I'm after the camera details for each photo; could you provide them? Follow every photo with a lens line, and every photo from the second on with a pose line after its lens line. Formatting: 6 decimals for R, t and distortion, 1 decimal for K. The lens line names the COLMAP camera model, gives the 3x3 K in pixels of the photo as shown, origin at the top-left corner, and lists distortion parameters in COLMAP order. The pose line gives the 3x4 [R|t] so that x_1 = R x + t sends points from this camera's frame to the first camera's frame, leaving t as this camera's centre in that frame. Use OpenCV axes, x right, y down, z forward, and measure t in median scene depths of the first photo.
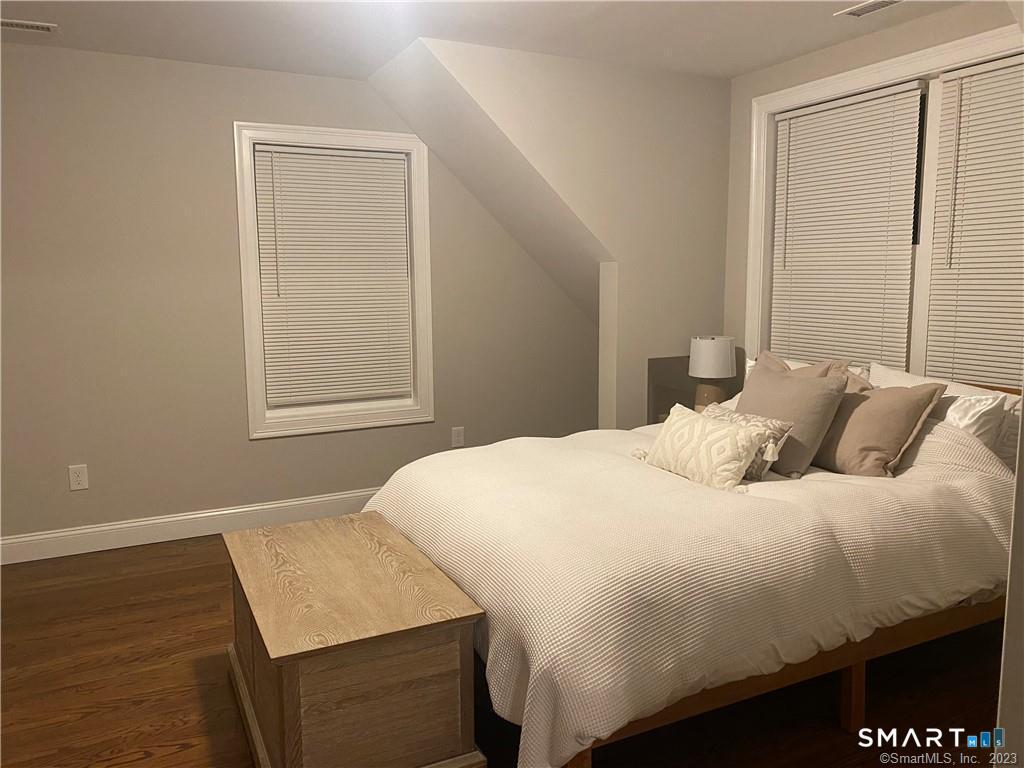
lens RADIAL K [[776.3, 0, 510.1], [0, 776.3, 381.0], [0, 0, 1]] dist [0.046546, -0.054795]
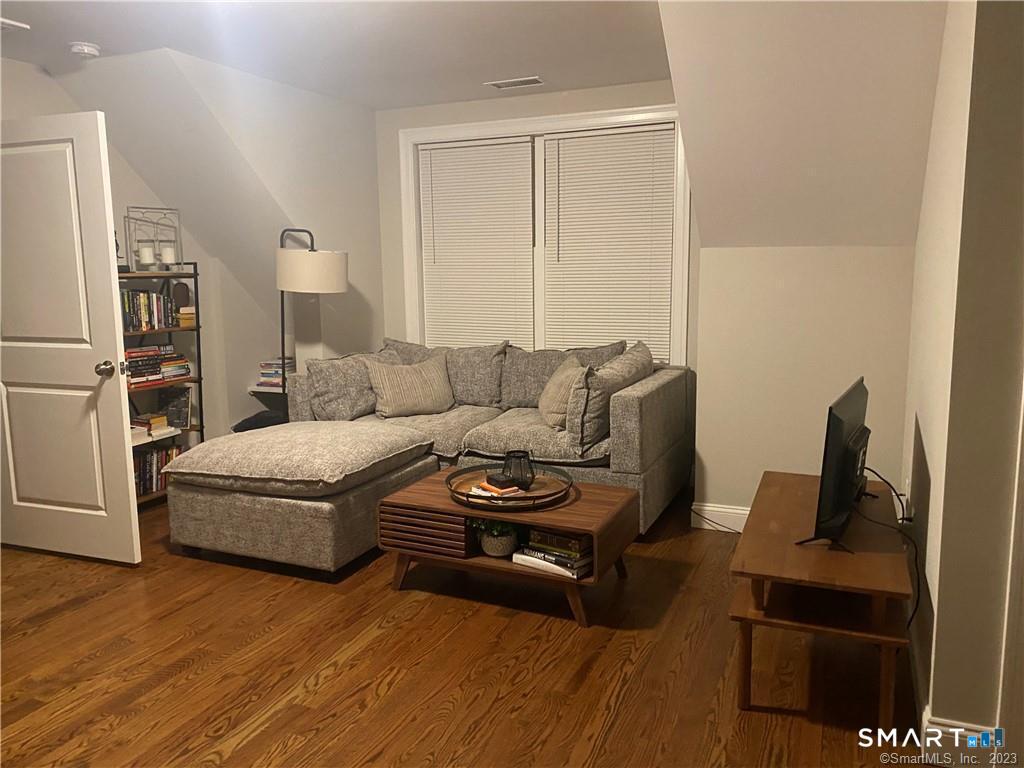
lens RADIAL K [[776.3, 0, 507.5], [0, 776.3, 376.3], [0, 0, 1]] dist [0.046546, -0.054795]
pose [[0.771448, -0.085435, 0.630531, -0.642365], [0.089536, 0.995661, 0.025363, 0.037950], [-0.629962, 0.036889, 0.775750, -0.139057]]
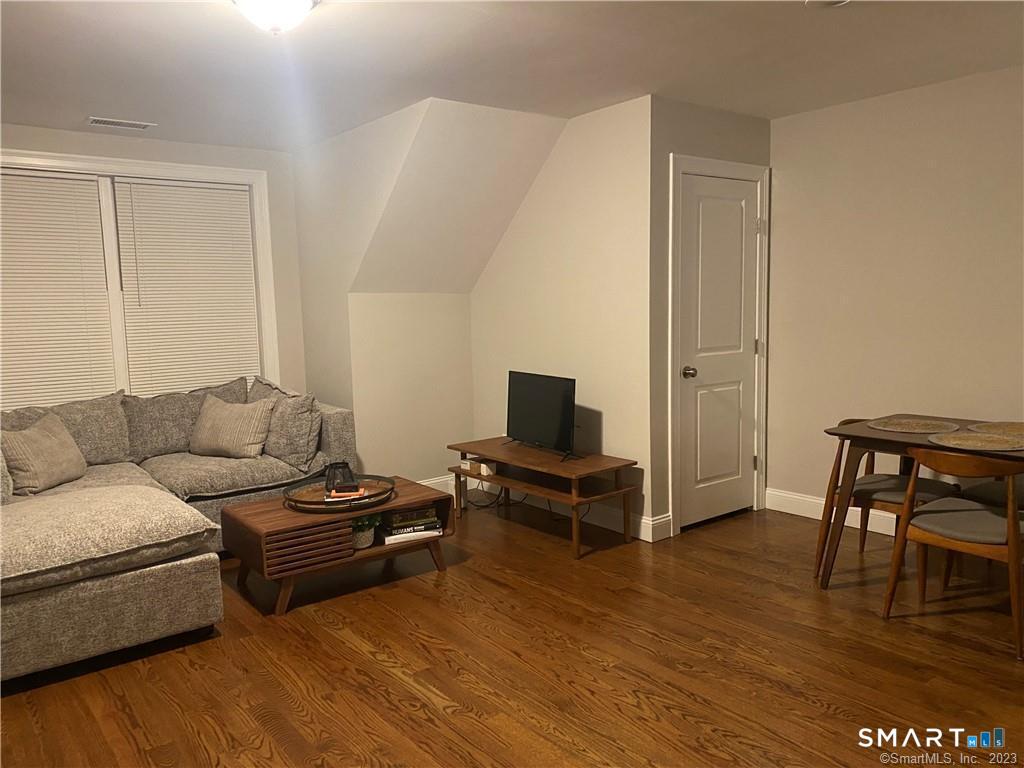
lens RADIAL K [[776.3, 0, 516.1], [0, 776.3, 388.0], [0, 0, 1]] dist [0.046546, -0.054795]
pose [[-0.210592, -0.083702, 0.973984, -1.363629], [0.164753, 0.979038, 0.119758, -0.070112], [-0.963591, 0.185686, -0.192387, 0.792353]]
